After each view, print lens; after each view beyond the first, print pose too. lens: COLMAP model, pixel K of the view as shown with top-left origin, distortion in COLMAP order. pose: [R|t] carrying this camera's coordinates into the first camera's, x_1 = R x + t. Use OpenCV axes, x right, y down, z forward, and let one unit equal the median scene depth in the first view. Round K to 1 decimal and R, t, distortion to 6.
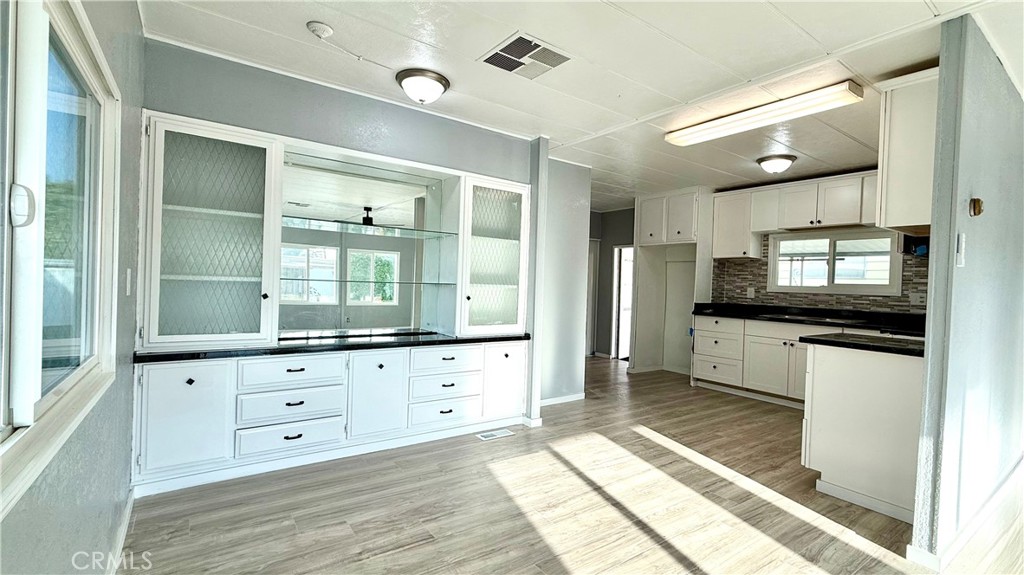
lens RADIAL K [[446.8, 0, 512.0], [0, 446.8, 287.5], [0, 0, 1]] dist [-0.000546, -0.000224]
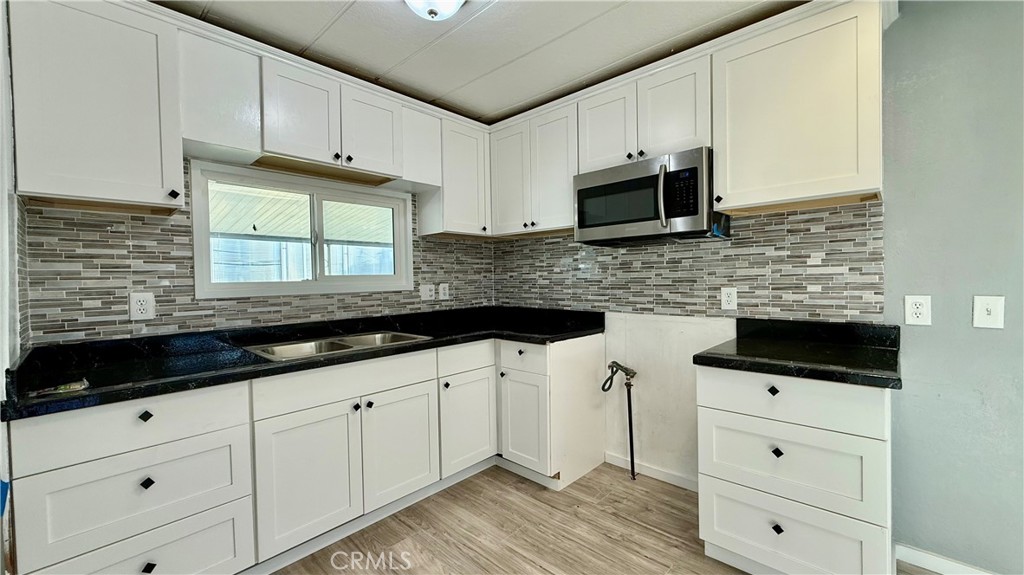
lens RADIAL K [[406.8, 0, 511.3], [0, 406.8, 285.0], [0, 0, 1]] dist [0.000949, 0.000087]
pose [[-0.203833, -0.044760, 0.977982, 0.212350], [0.023007, 0.998459, 0.050493, -0.022424], [-0.978735, 0.032792, -0.202490, 1.140249]]
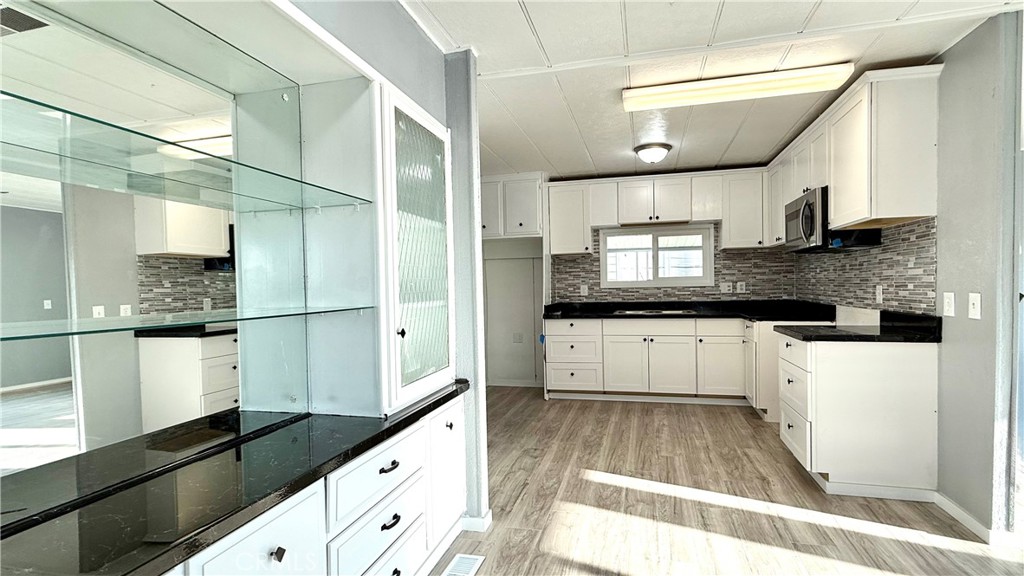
lens RADIAL K [[464.7, 0, 529.5], [0, 464.7, 296.2], [0, 0, 1]] dist [0.000568, 0.000272]
pose [[0.754372, -0.063037, 0.653413, -0.304067], [0.052552, 0.997983, 0.035607, -0.025259], [-0.654340, 0.007477, 0.756164, 0.480768]]
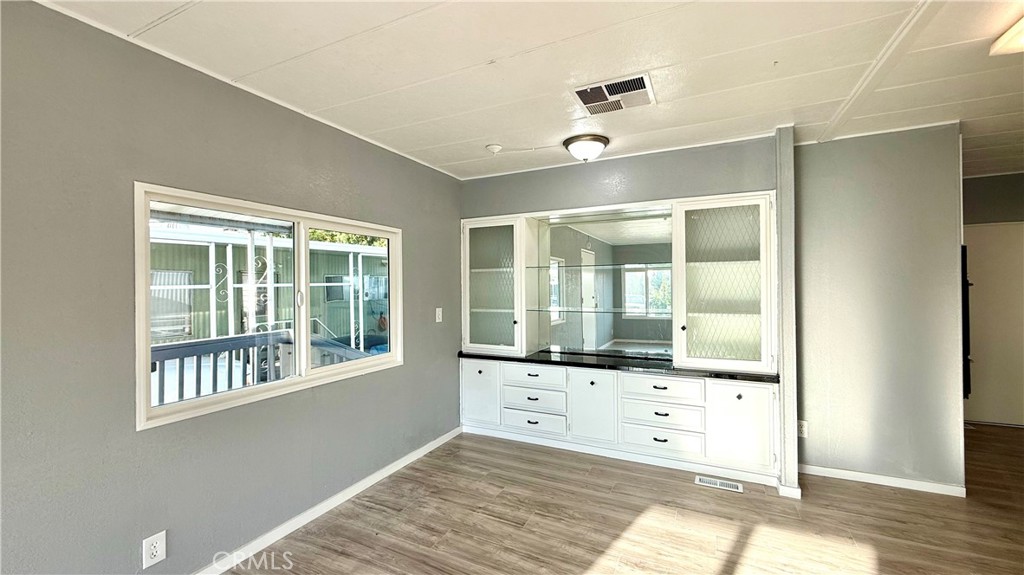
lens RADIAL K [[406.8, 0, 511.3], [0, 406.8, 285.0], [0, 0, 1]] dist [0.000949, 0.000087]
pose [[0.477737, -0.044409, -0.877380, 0.464636], [0.015656, 0.998993, -0.042040, -0.034692], [0.878363, 0.006348, 0.477951, 0.237124]]
